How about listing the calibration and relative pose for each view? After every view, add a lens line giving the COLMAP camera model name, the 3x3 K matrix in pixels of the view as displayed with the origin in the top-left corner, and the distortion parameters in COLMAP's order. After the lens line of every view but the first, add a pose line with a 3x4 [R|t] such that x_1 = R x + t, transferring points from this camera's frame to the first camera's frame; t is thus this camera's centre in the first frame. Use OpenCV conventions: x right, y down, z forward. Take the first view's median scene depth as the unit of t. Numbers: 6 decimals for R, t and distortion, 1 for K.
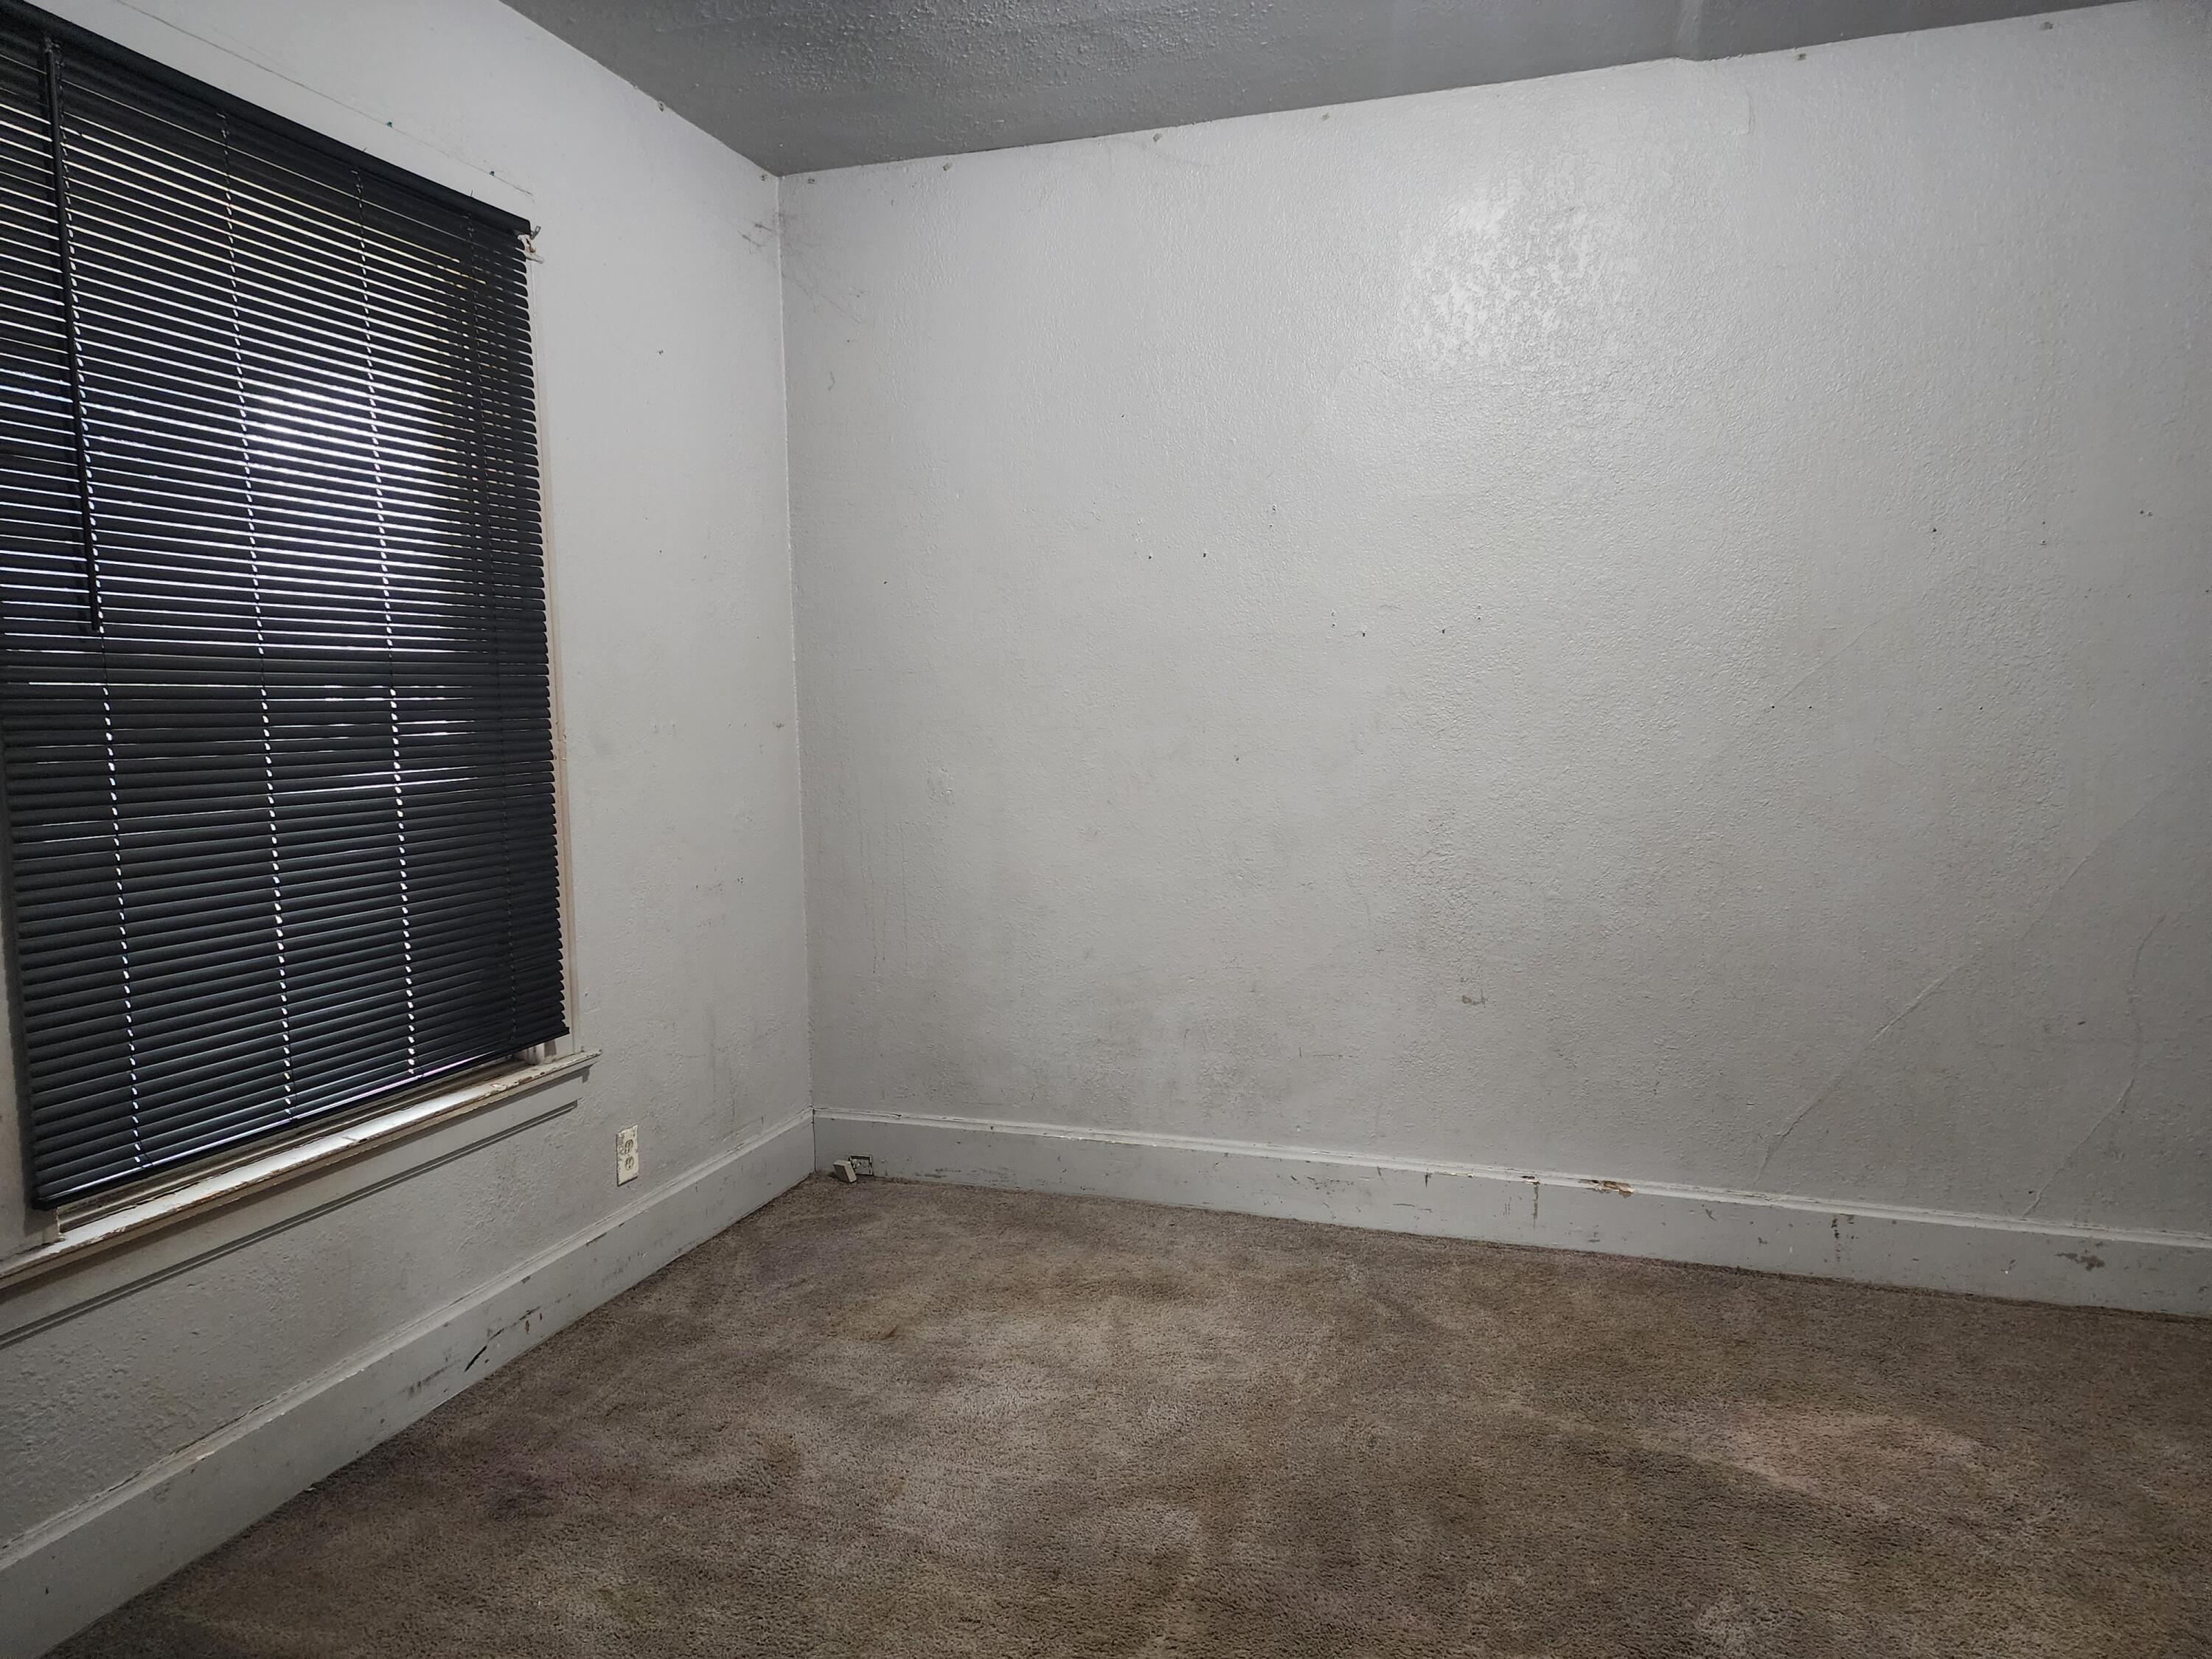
lens RADIAL K [[1474.3, 0, 1110.4], [0, 1474.3, 814.8], [0, 0, 1]] dist [0.116718, -0.074626]
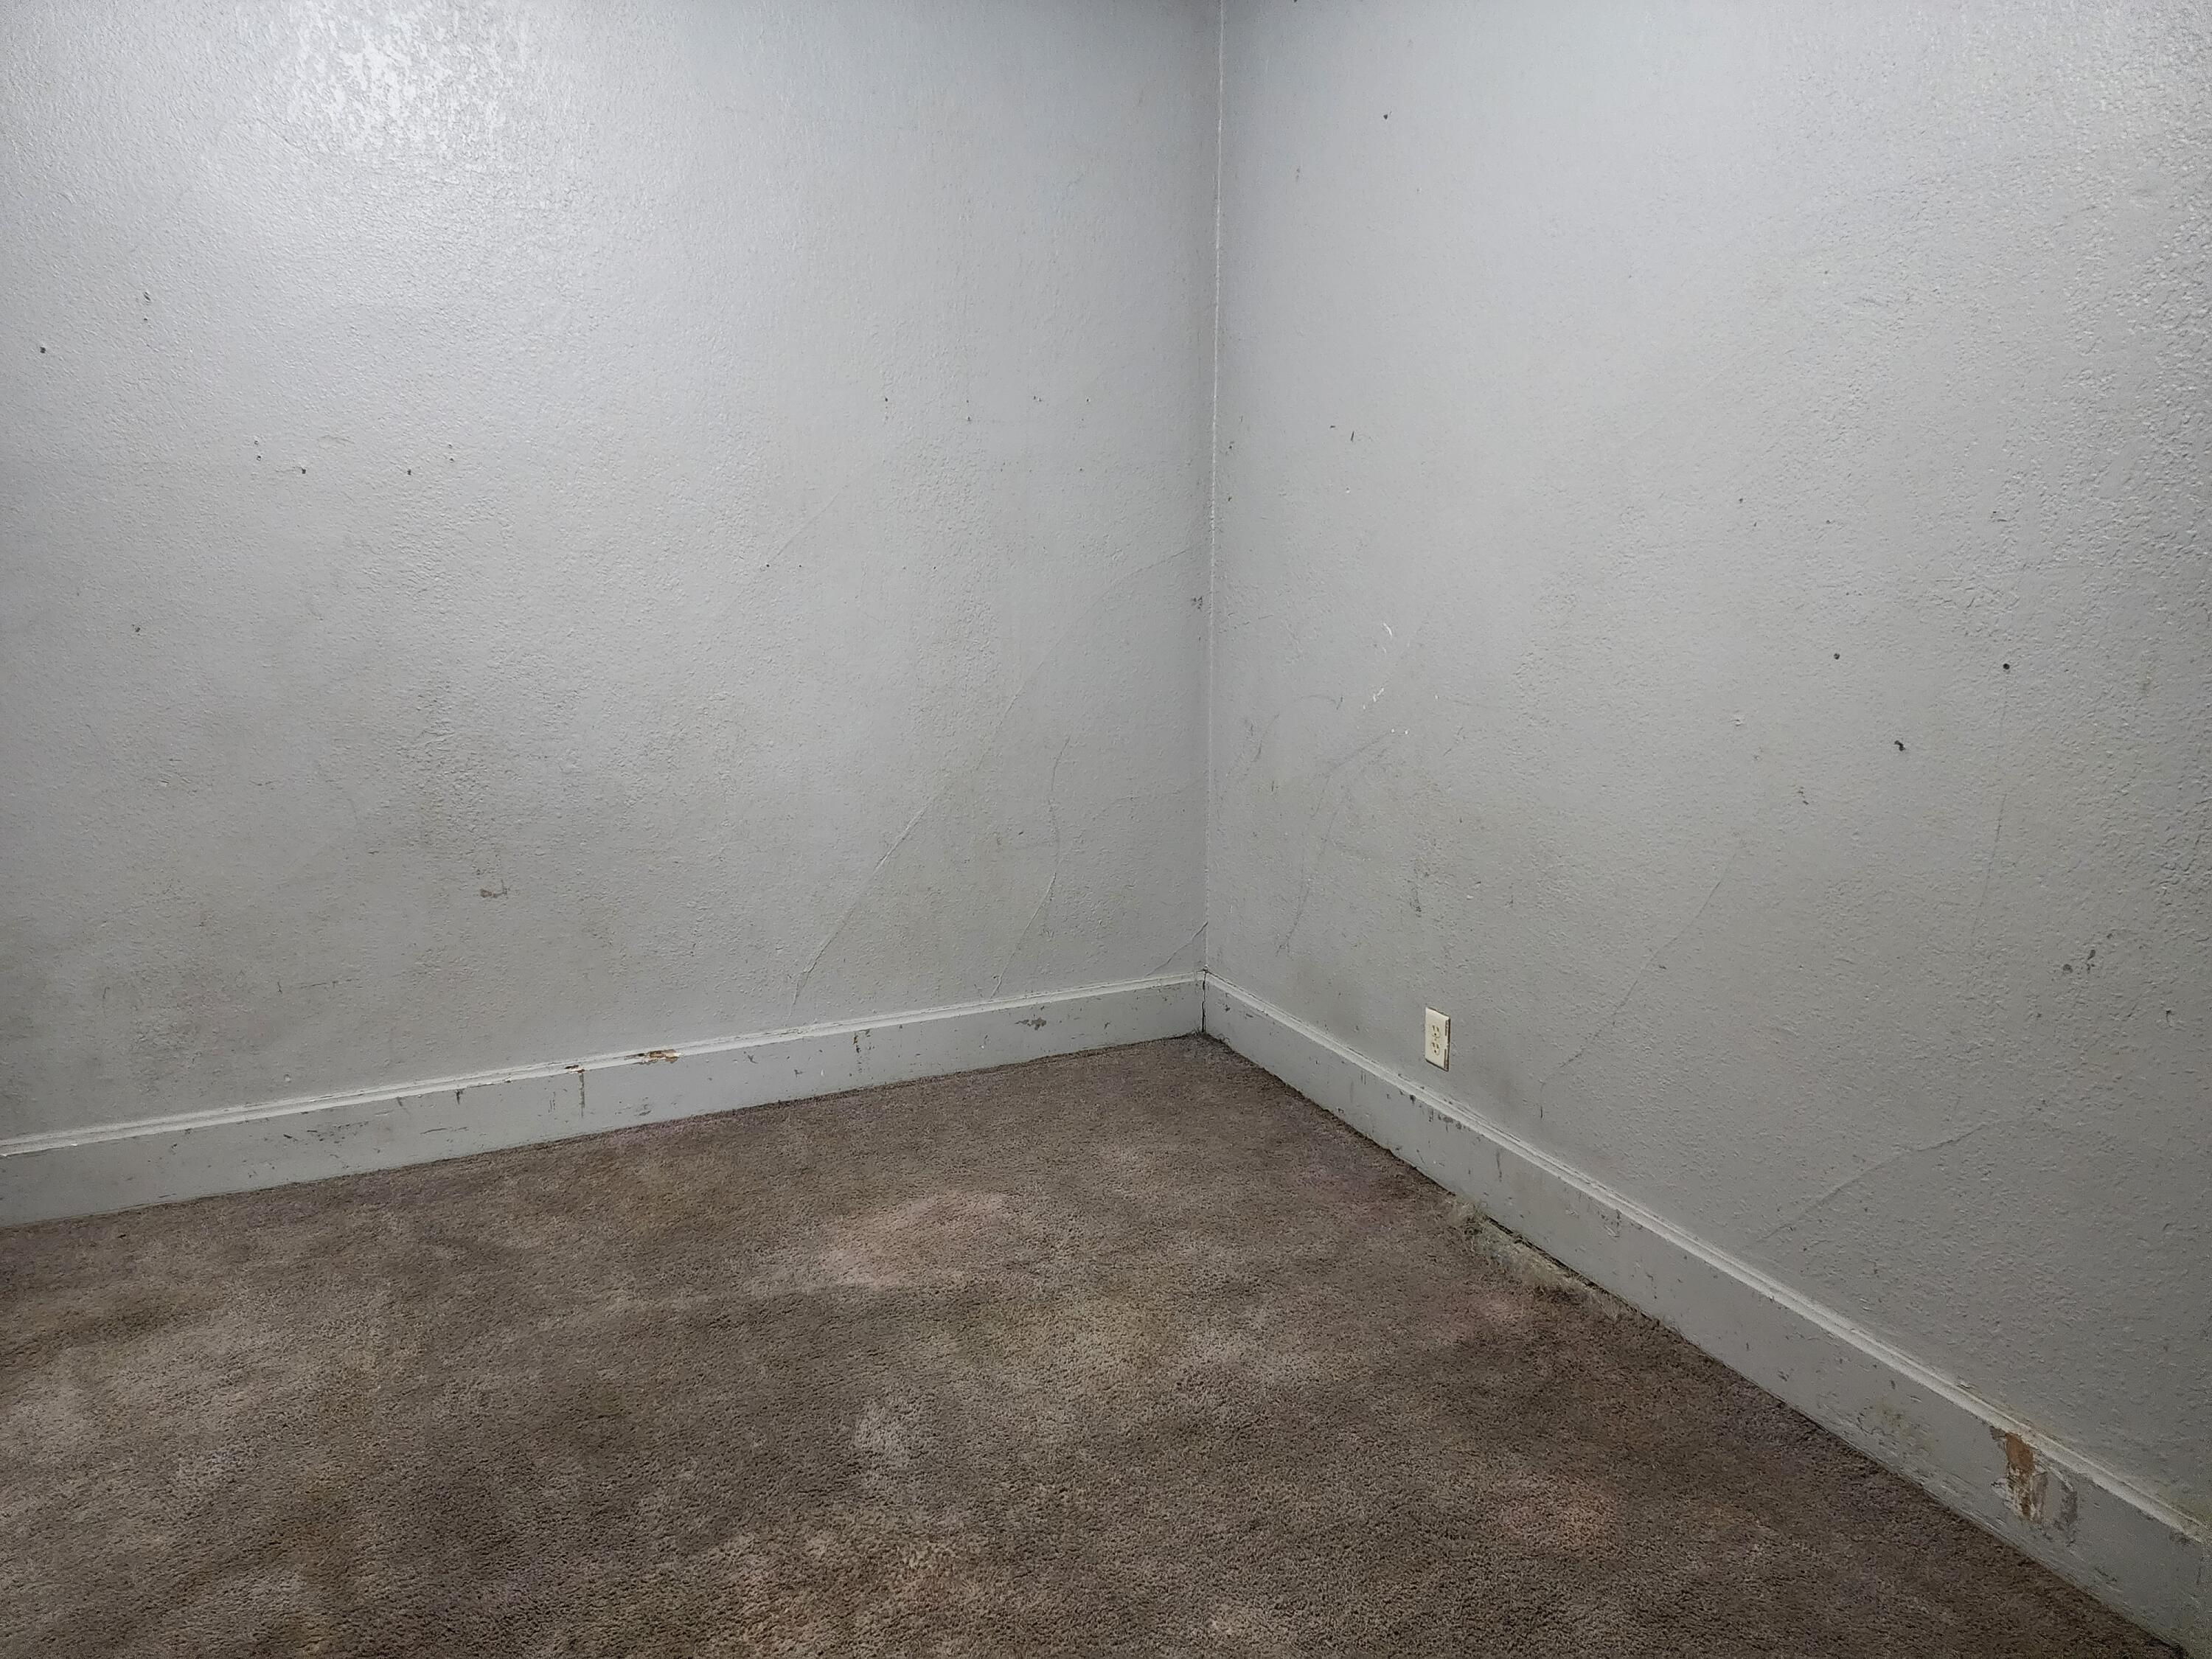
lens RADIAL K [[1477.6, 0, 1106.0], [0, 1477.6, 829.5], [0, 0, 1]] dist [0.104739, -0.073064]
pose [[0.752041, -0.123156, 0.647508, -0.069238], [0.053847, 0.990584, 0.125870, -0.009082], [-0.656913, -0.059793, 0.751592, 0.079787]]
